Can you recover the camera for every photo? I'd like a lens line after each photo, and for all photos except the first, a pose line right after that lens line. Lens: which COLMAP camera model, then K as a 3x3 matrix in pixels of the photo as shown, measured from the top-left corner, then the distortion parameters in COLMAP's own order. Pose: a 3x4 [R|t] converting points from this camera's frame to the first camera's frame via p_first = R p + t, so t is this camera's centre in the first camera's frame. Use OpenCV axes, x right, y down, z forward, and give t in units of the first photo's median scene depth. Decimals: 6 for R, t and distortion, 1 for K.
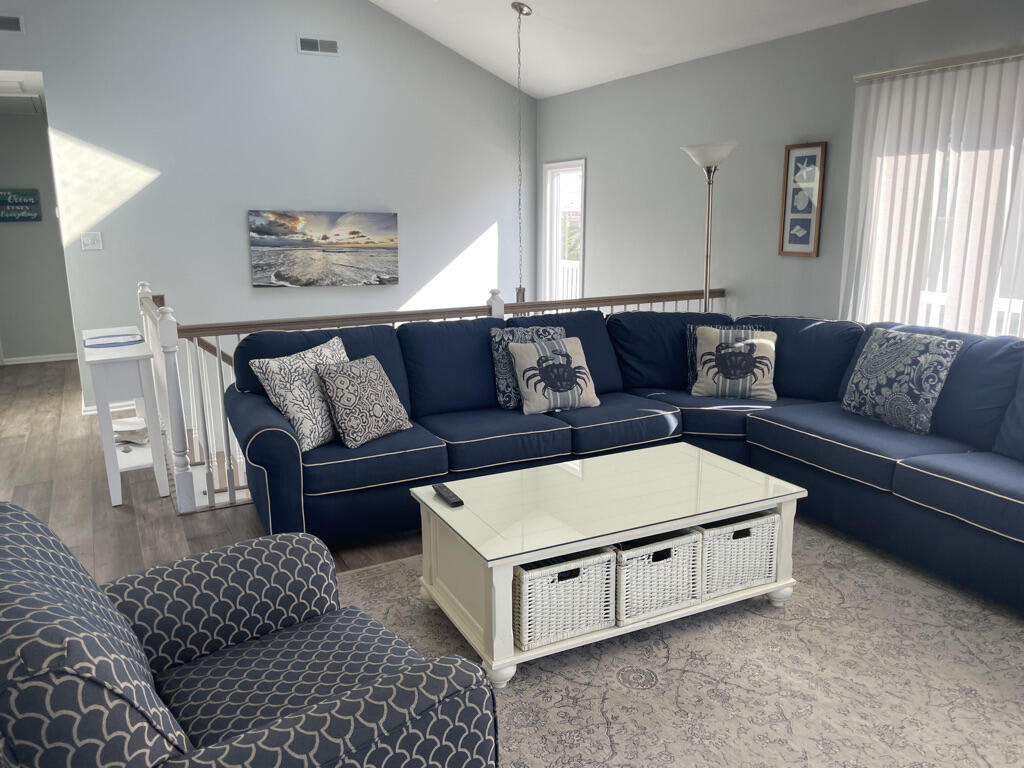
lens RADIAL K [[782.9, 0, 511.7], [0, 782.9, 383.7], [0, 0, 1]] dist [0.049594, -0.024762]
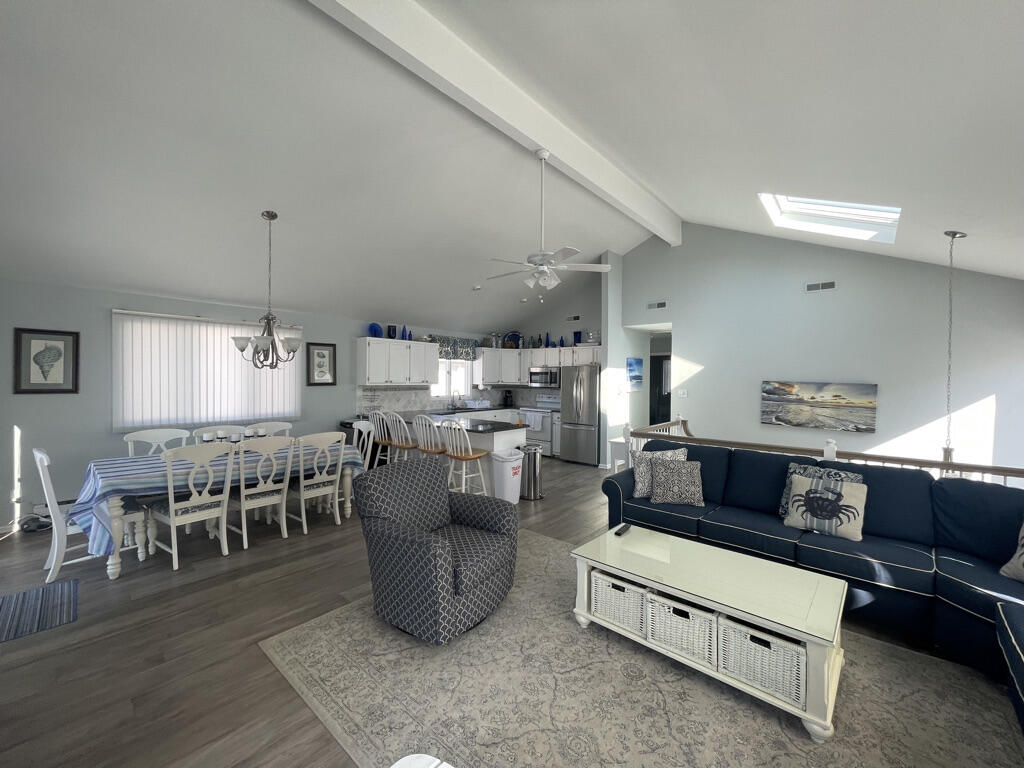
lens RADIAL K [[416.7, 0, 512.7], [0, 416.7, 376.6], [0, 0, 1]] dist [0.001511, 0.000519]
pose [[0.361631, 0.011530, -0.932250, 0.396334], [-0.207380, 0.975868, -0.068376, -0.050957], [0.908965, 0.218057, 0.355295, 0.154049]]
